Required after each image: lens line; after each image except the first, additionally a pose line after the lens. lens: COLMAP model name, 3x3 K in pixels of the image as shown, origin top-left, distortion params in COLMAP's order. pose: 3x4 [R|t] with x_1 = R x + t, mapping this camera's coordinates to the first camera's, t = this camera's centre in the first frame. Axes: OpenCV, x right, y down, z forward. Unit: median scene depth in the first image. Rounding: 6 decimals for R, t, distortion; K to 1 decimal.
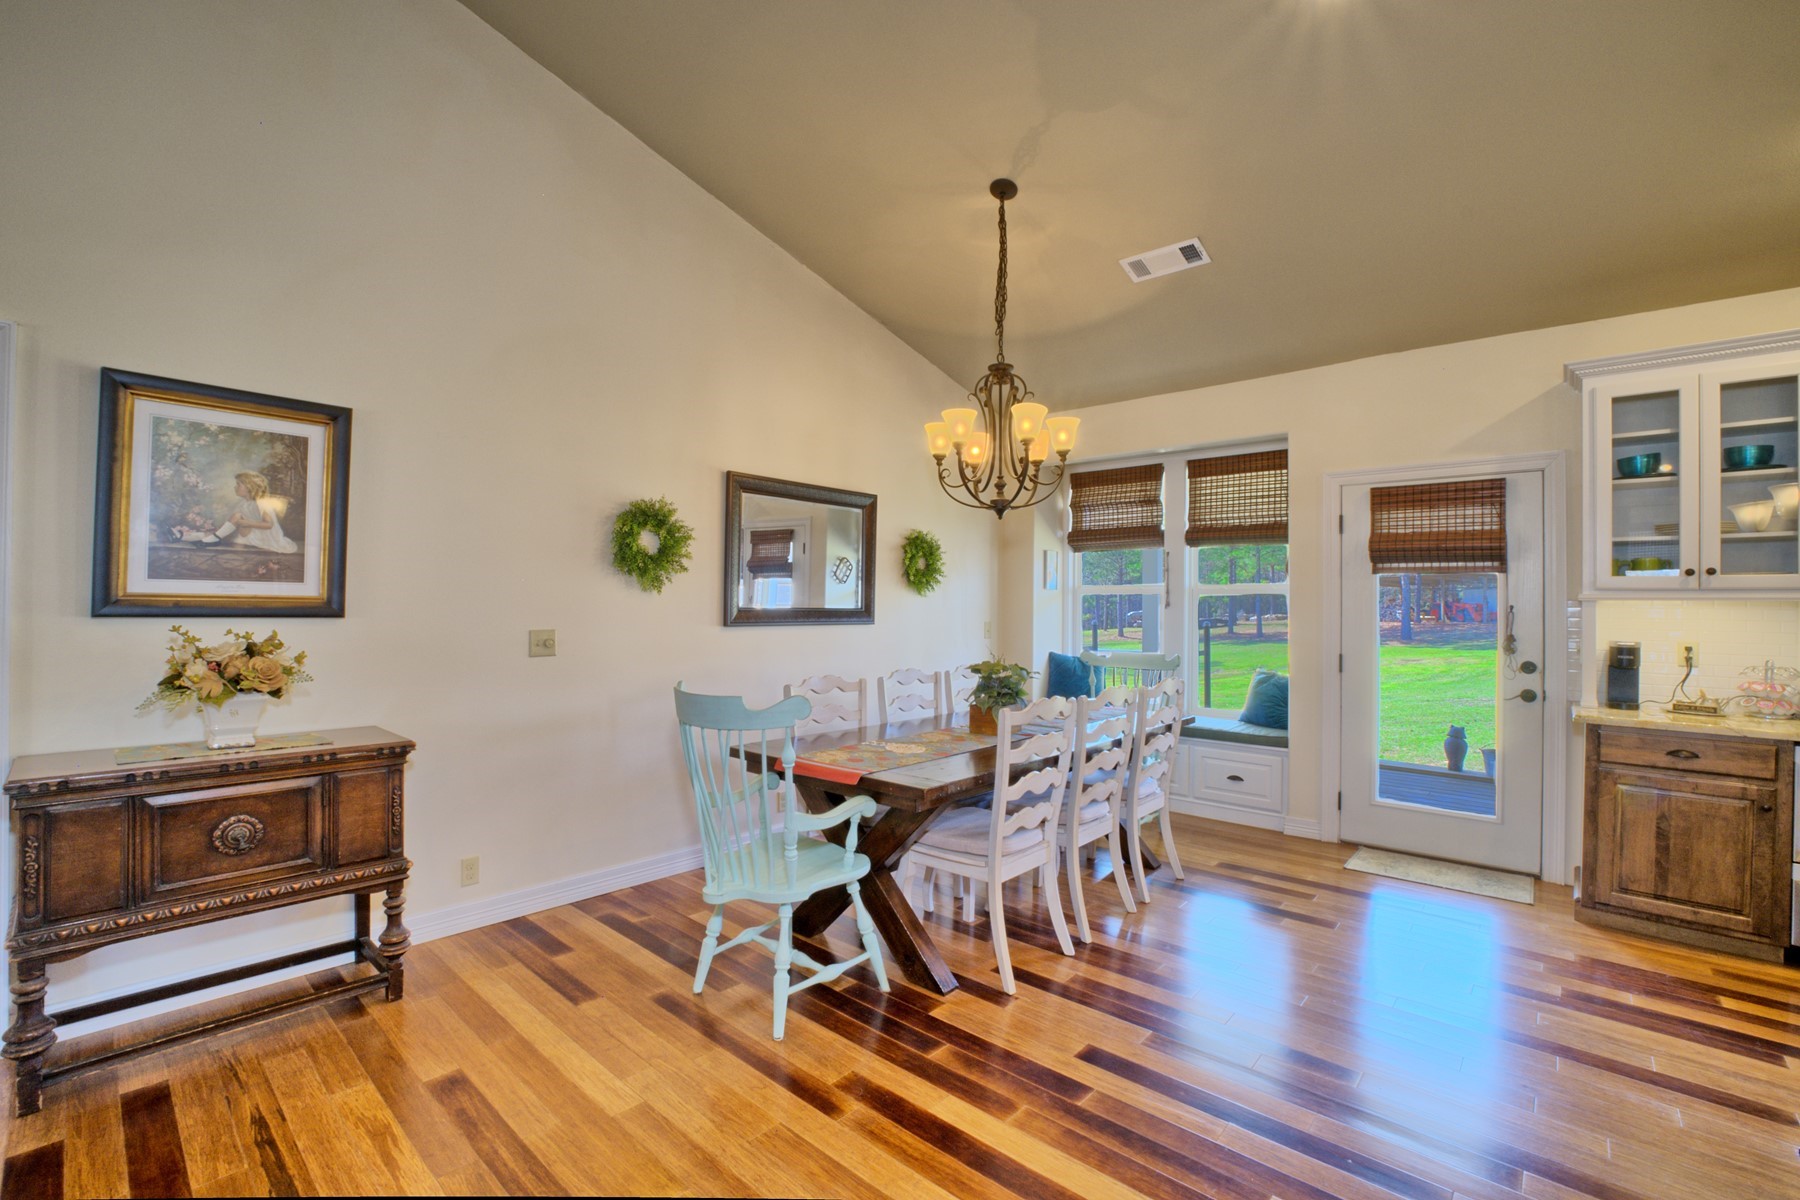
lens RADIAL K [[780.6, 0, 901.2], [0, 780.6, 612.1], [0, 0, 1]] dist [-0.014945, 0.000205]
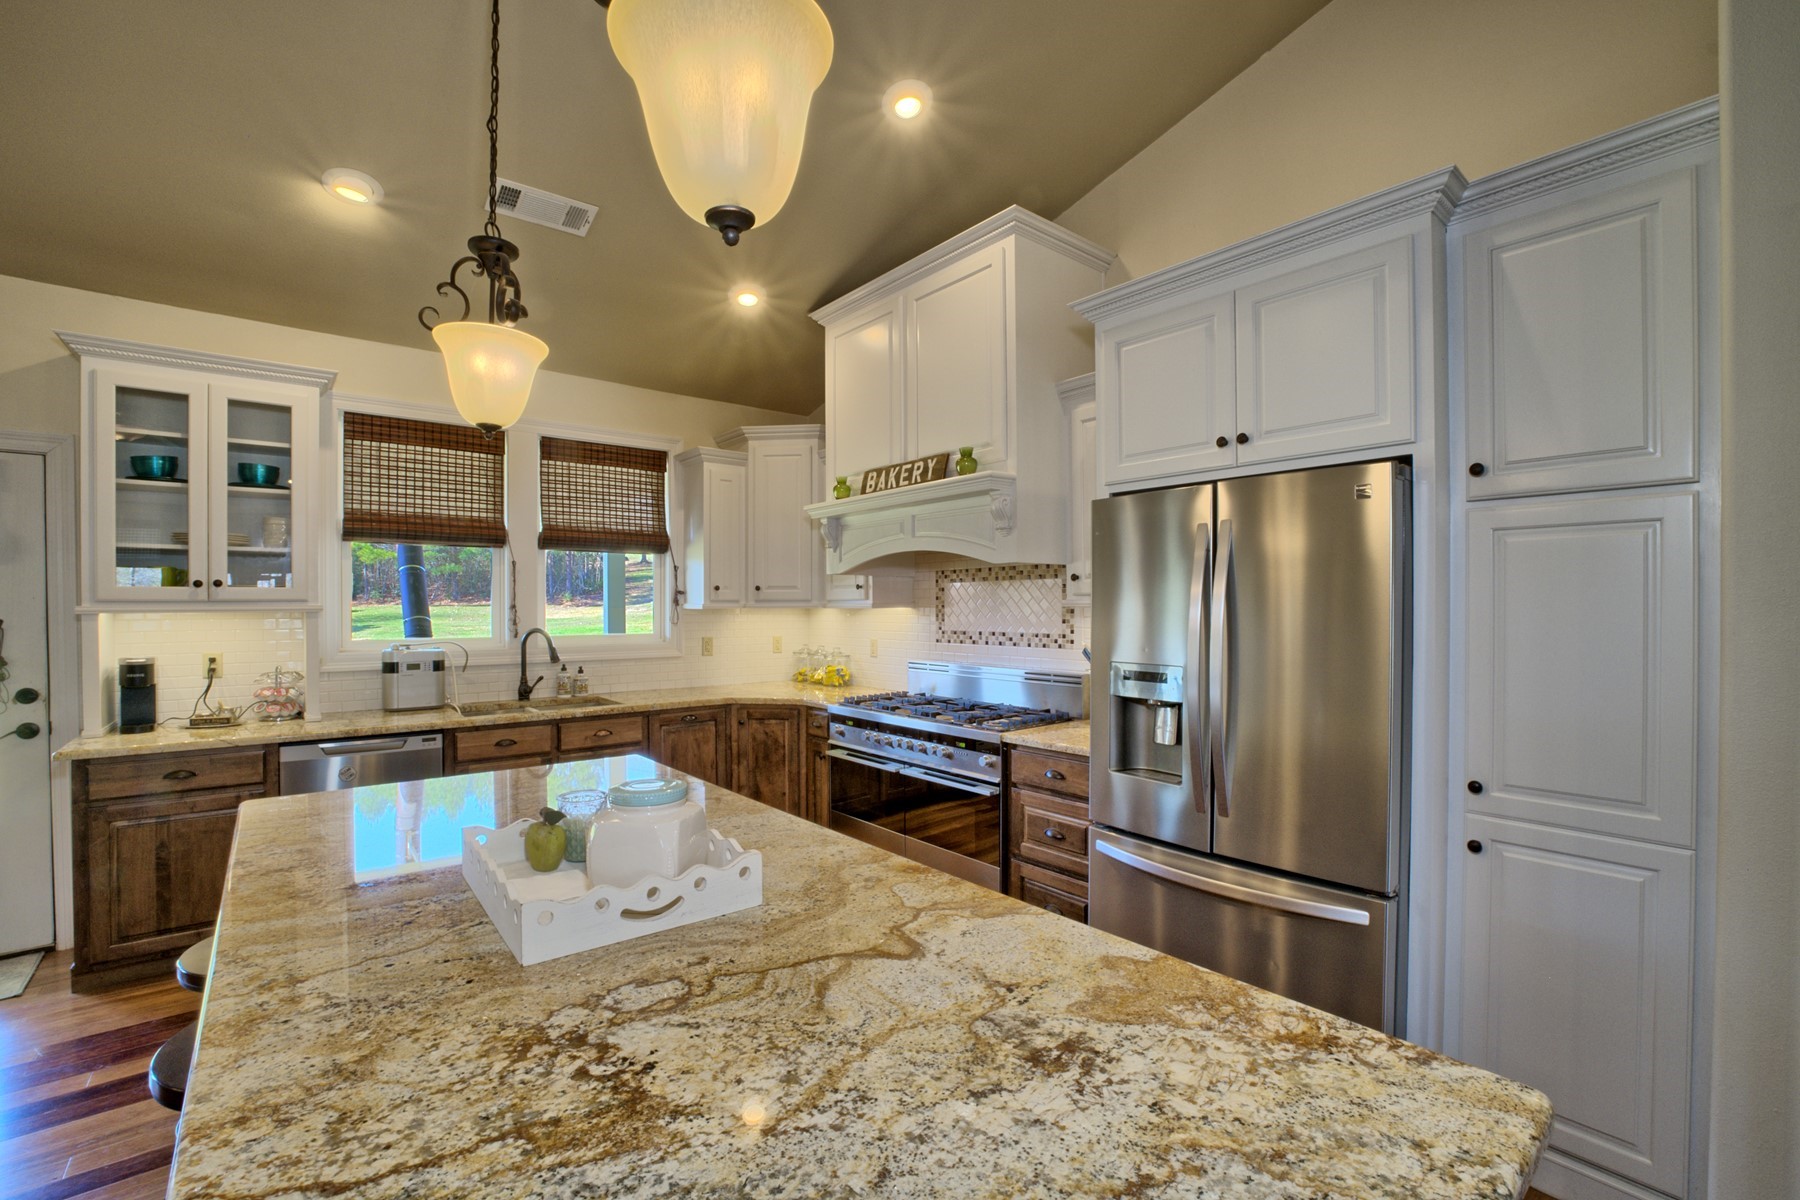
lens RADIAL K [[780.6, 0, 901.2], [0, 780.6, 612.1], [0, 0, 1]] dist [-0.014945, 0.000205]
pose [[0.149937, -0.018228, 0.988527, 0.185796], [0.018328, 0.999709, 0.015654, -0.014099], [-0.988526, 0.015770, 0.150228, -0.030852]]
